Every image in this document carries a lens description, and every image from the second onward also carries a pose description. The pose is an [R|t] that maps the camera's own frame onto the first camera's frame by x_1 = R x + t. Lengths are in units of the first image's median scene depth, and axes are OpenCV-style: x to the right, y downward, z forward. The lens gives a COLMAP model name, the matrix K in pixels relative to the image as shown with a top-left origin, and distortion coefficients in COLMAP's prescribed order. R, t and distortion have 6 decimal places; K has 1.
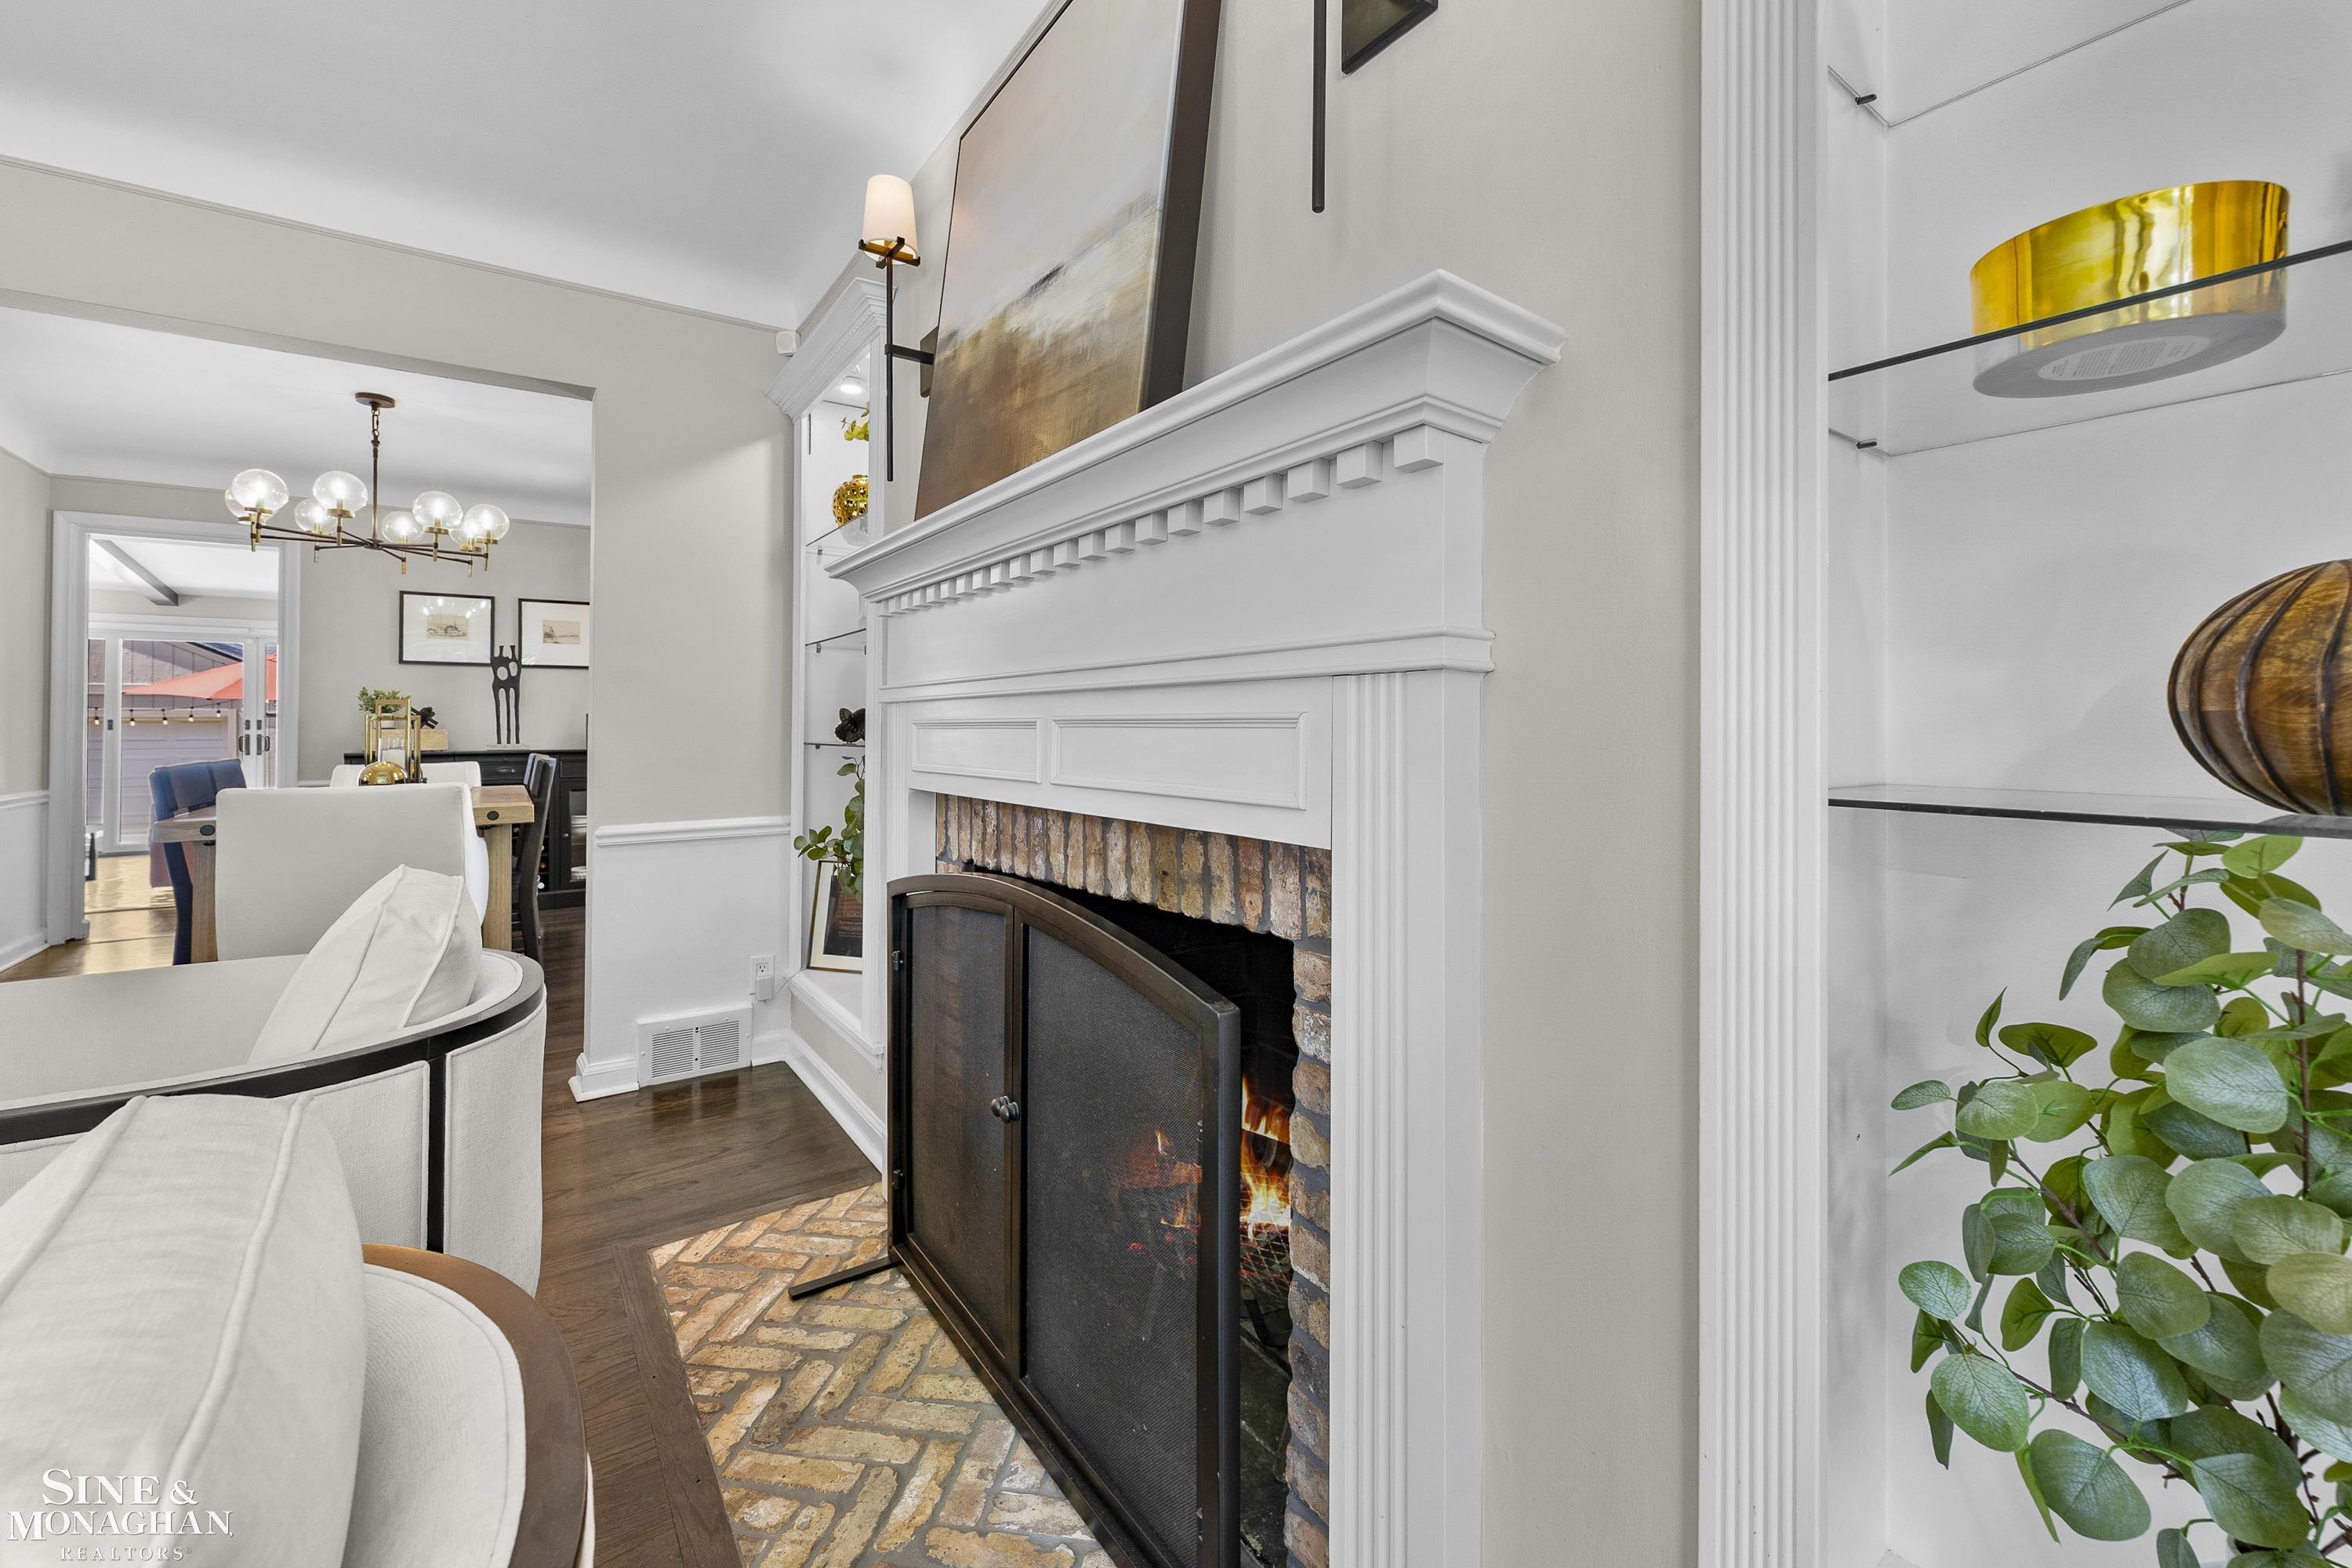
lens RADIAL K [[936.7, 0, 1202.9], [0, 936.7, 721.6], [0, 0, 1]] dist [-0.006567, 0.000569]
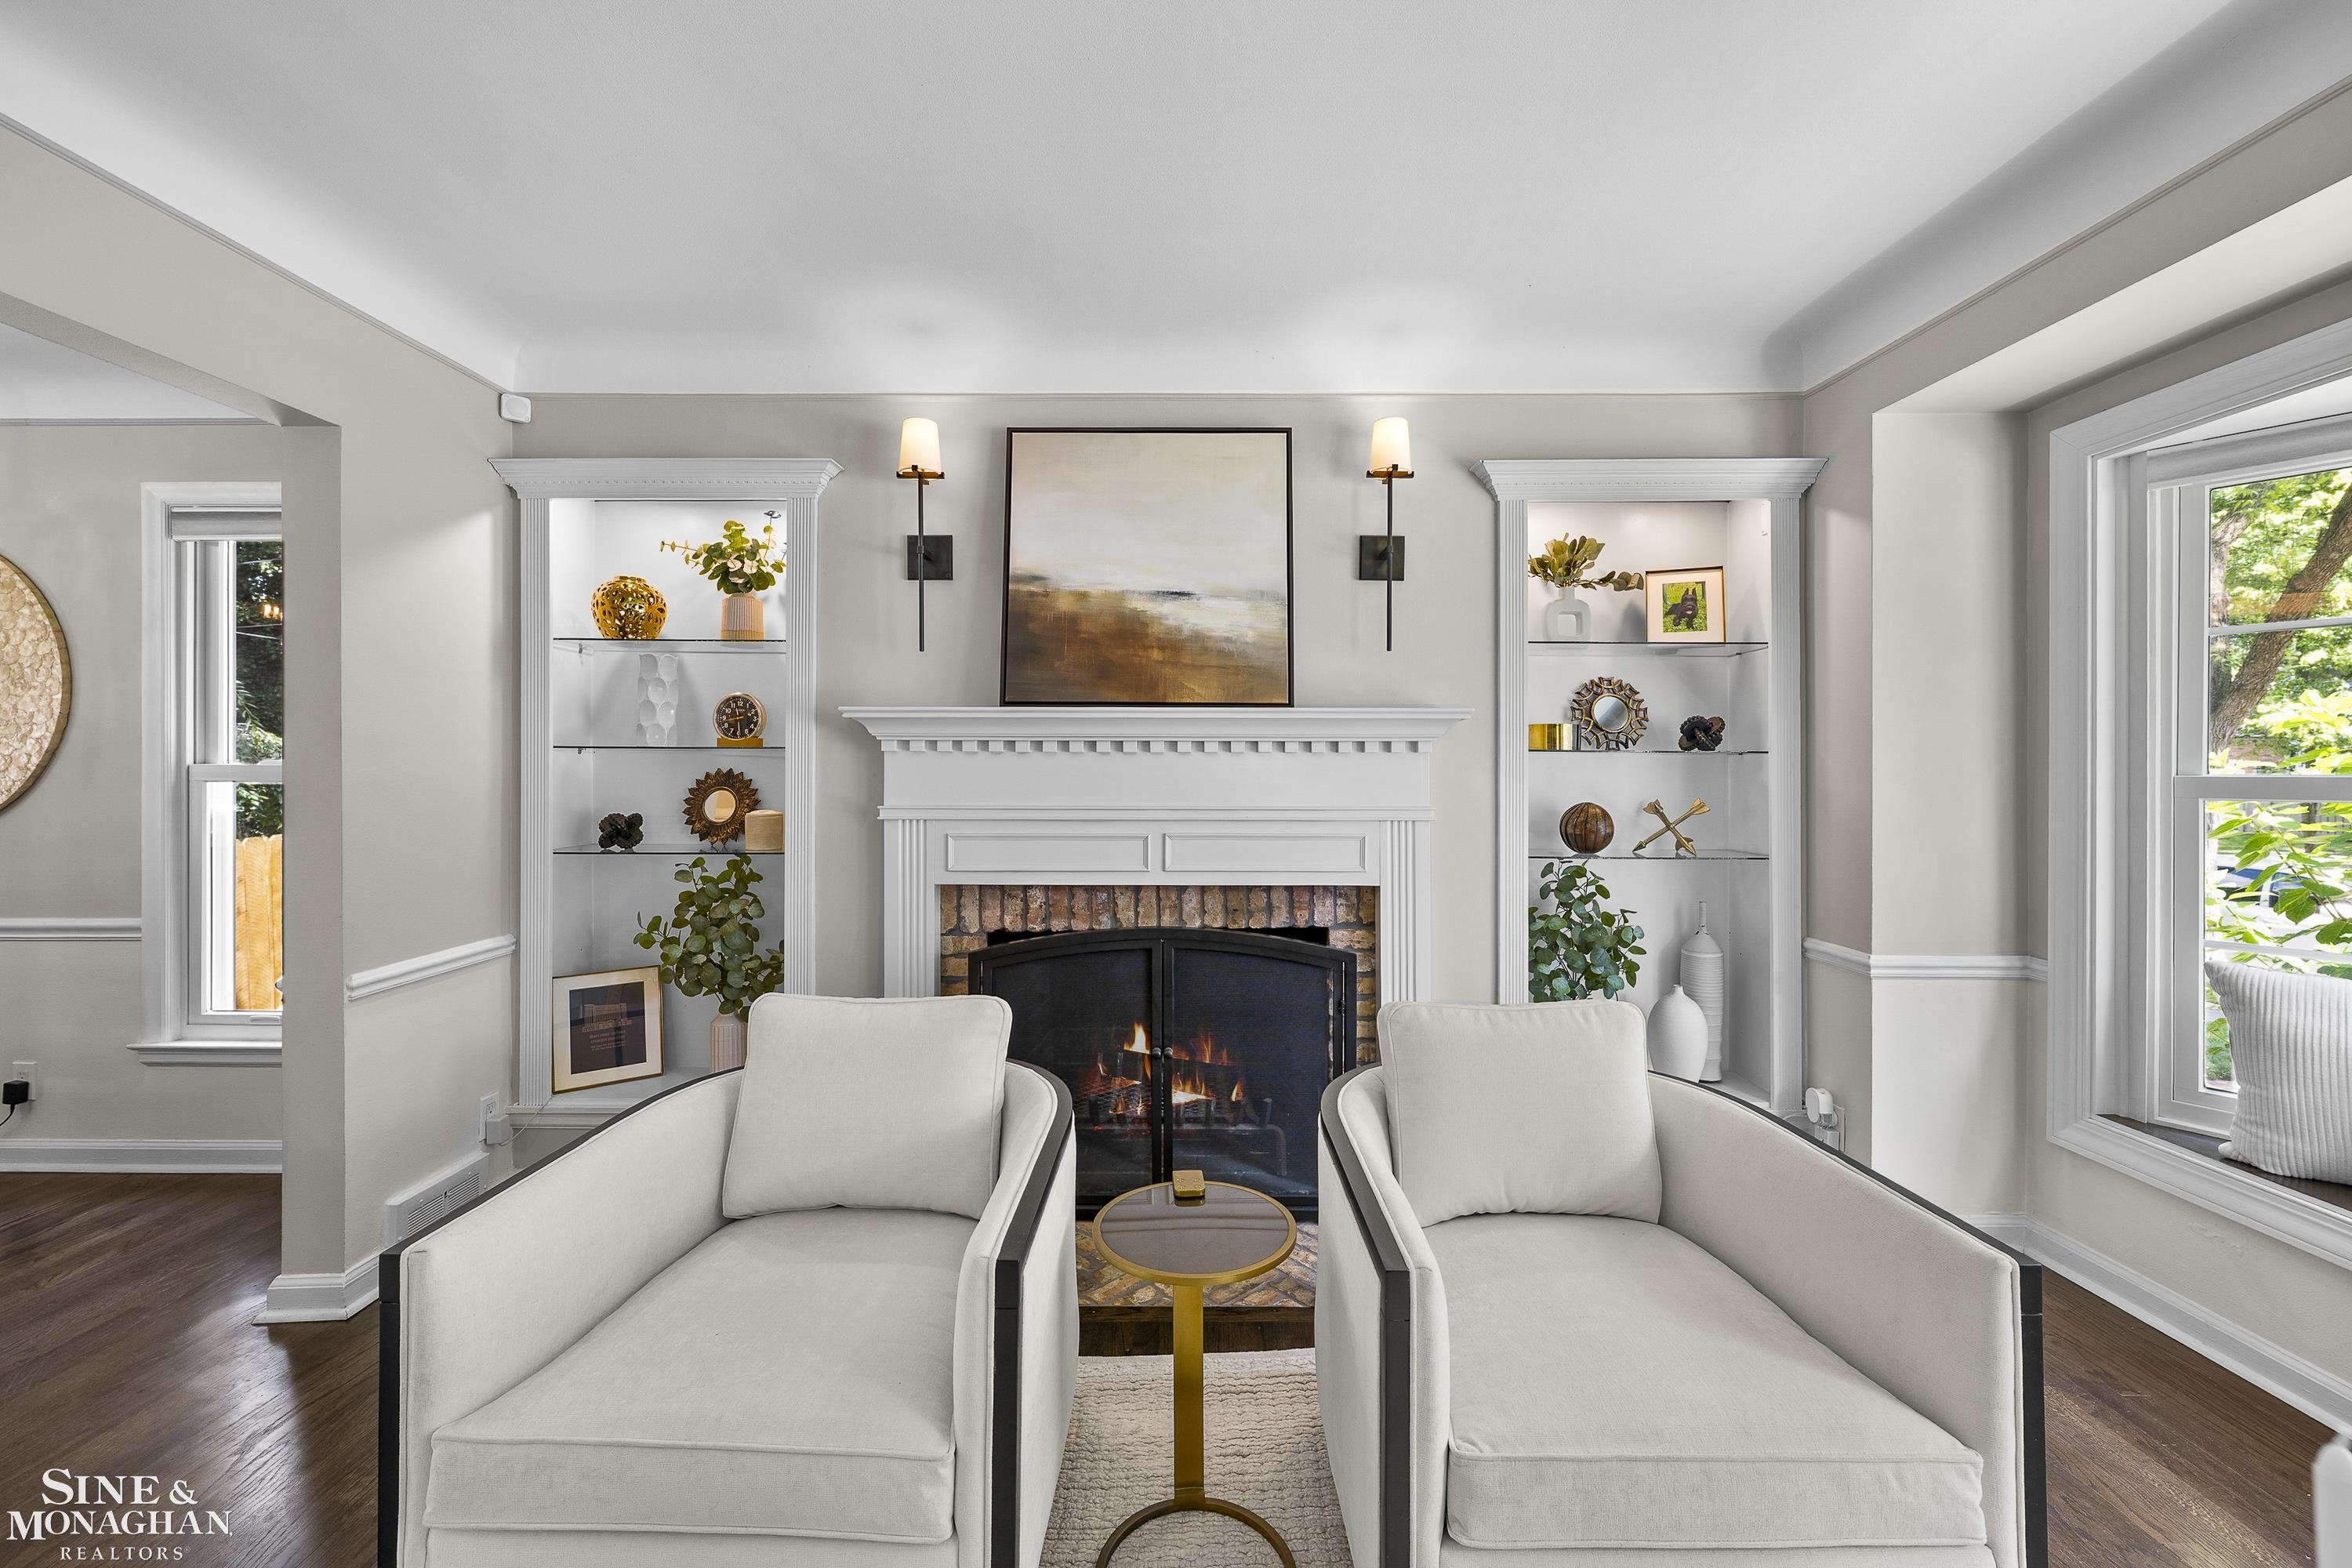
lens RADIAL K [[936.7, 0, 1165.2], [0, 936.7, 763.6], [0, 0, 1]] dist [-0.006567, 0.000569]
pose [[0.600814, 0.000322, 0.799389, -1.694818], [-0.007747, 0.999955, 0.005420, -0.158254], [-0.799351, -0.009450, 0.600790, -0.084929]]
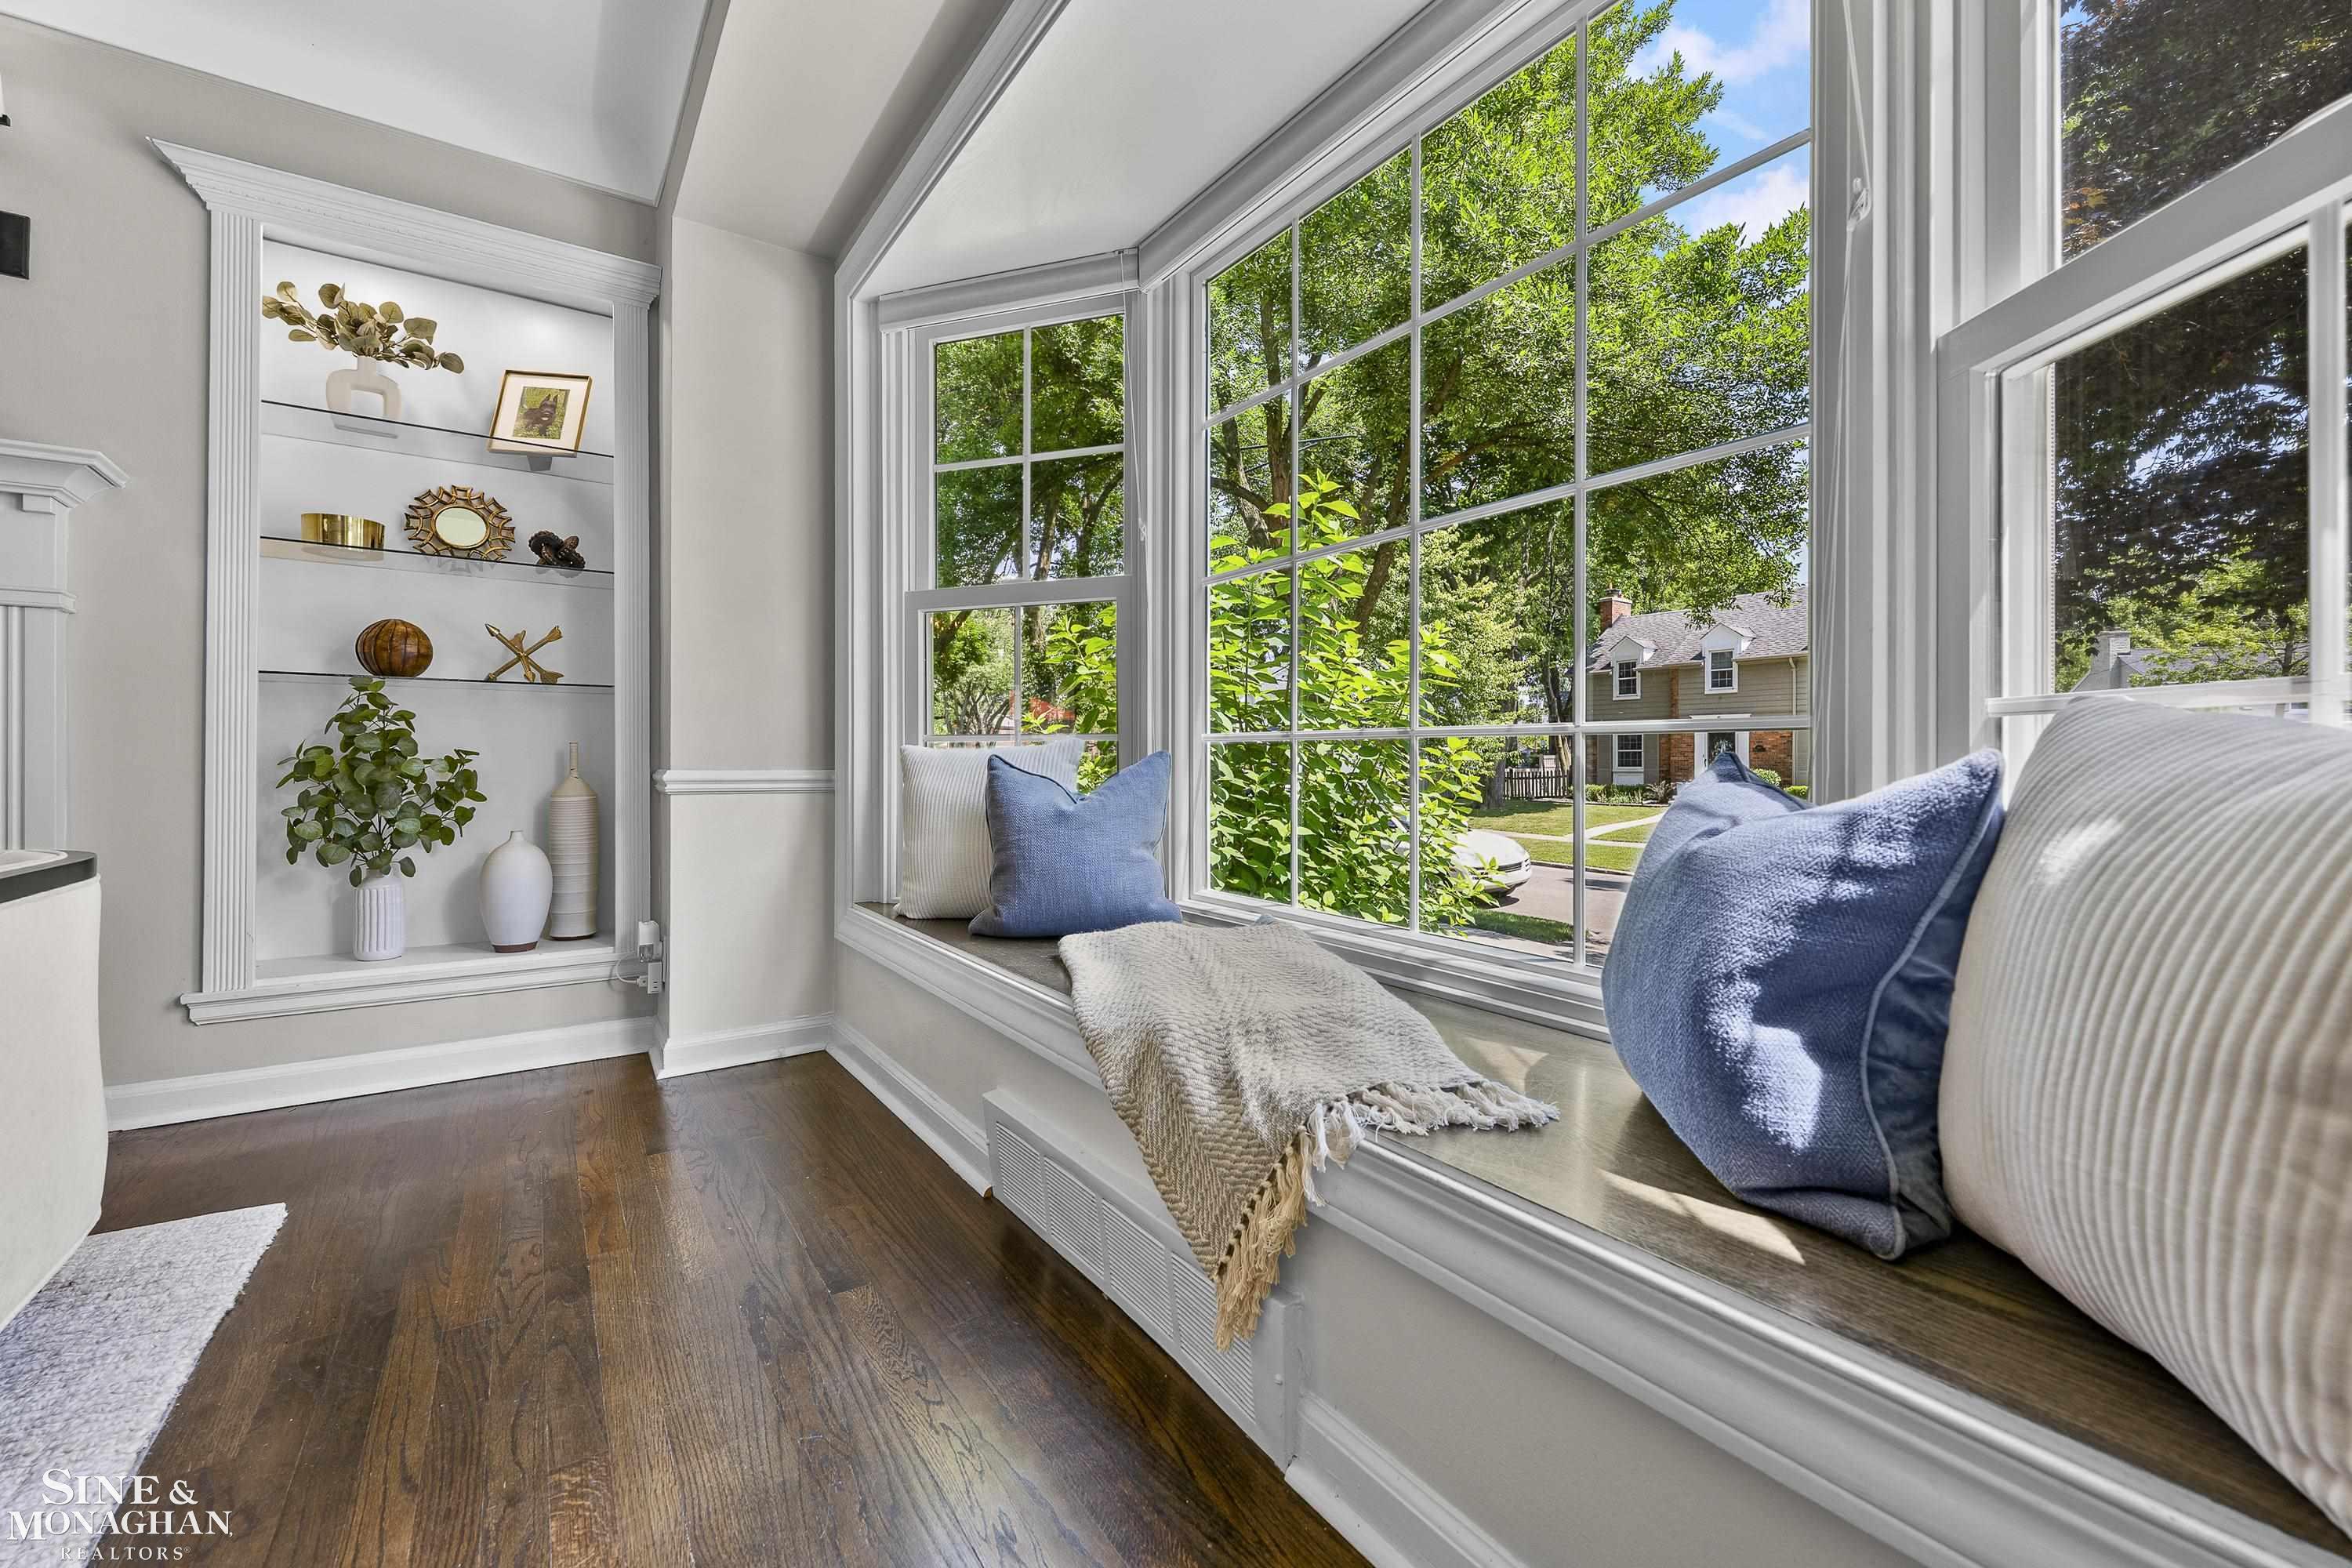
lens RADIAL K [[936.7, 0, 1177.3], [0, 936.7, 760.0], [0, 0, 1]] dist [-0.006567, 0.000569]
pose [[0.037879, 0.003159, 0.999277, -1.155919], [-0.007851, 0.999965, -0.002863, 0.183704], [-0.999251, -0.007737, 0.037902, -1.097155]]
